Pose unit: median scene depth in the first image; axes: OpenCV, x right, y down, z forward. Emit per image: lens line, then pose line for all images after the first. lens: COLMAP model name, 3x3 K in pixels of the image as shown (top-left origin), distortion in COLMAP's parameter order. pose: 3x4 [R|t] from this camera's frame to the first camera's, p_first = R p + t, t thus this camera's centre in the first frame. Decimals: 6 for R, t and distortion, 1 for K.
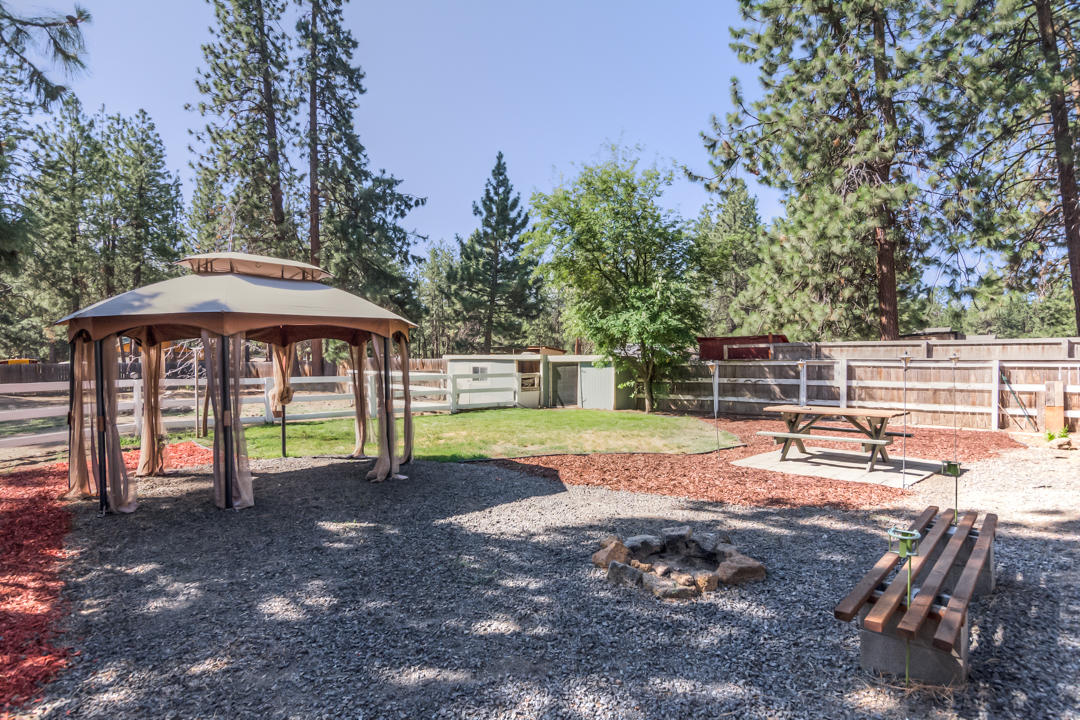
lens RADIAL K [[568.7, 0, 543.5], [0, 568.7, 360.4], [0, 0, 1]] dist [-0.003205, -0.000067]
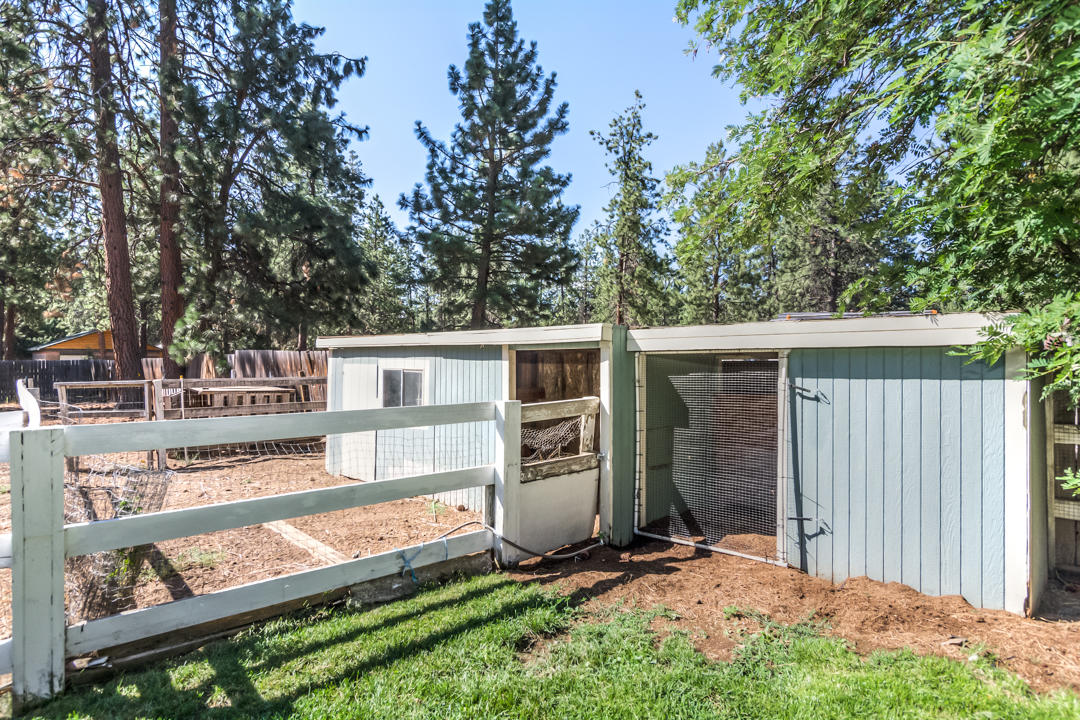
lens RADIAL K [[568.7, 0, 543.5], [0, 568.7, 360.4], [0, 0, 1]] dist [-0.003205, -0.000067]
pose [[0.999251, 0.001002, -0.038677, -0.020308], [-0.000988, 0.999999, 0.000364, 0.005733], [0.038677, -0.000325, 0.999252, 0.736710]]
